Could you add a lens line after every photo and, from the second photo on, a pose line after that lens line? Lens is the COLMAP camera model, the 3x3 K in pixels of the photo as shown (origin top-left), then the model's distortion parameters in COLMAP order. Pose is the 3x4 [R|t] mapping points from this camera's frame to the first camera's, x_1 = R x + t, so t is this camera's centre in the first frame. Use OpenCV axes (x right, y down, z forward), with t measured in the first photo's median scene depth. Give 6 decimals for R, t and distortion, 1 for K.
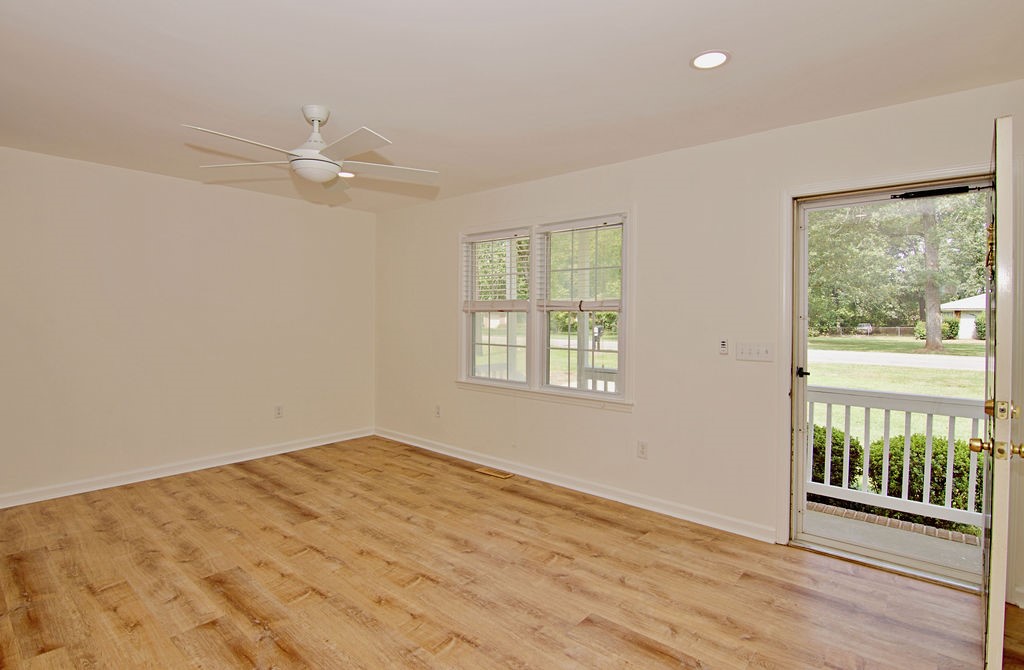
lens RADIAL K [[513.9, 0, 507.7], [0, 513.9, 317.9], [0, 0, 1]] dist [-0.010091, -0.003839]
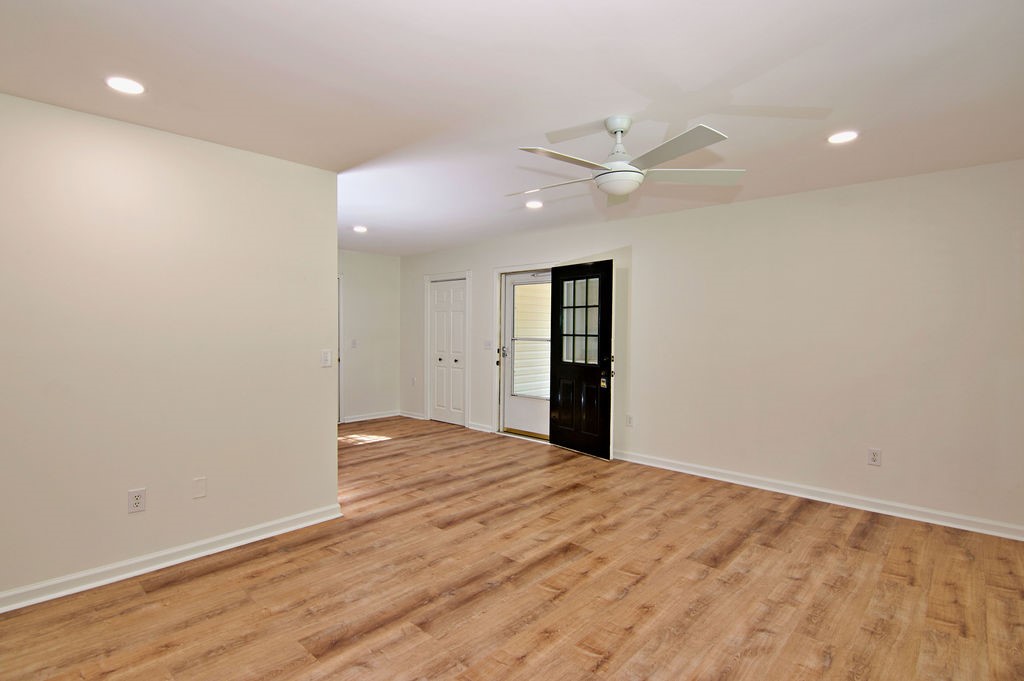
lens RADIAL K [[509.9, 0, 510.2], [0, 509.9, 334.2], [0, 0, 1]] dist [-0.016377, -0.002866]
pose [[-0.034426, 0.009191, -0.999365, 0.486238], [-0.016809, 0.999811, 0.009774, -0.004809], [0.999266, 0.017135, -0.034265, 0.676195]]
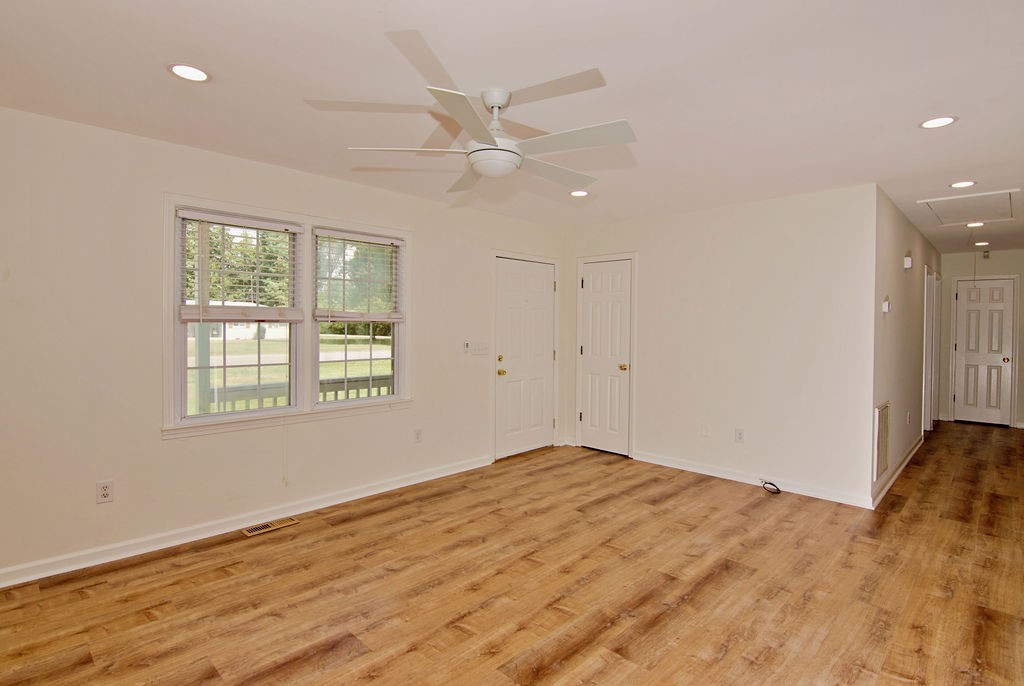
lens RADIAL K [[509.9, 0, 517.8], [0, 509.9, 336.6], [0, 0, 1]] dist [-0.016377, -0.002866]
pose [[0.052755, -0.026616, 0.998253, -0.998568], [0.003290, 0.999644, 0.026480, -0.012847], [-0.998602, 0.001887, 0.052824, 0.744027]]
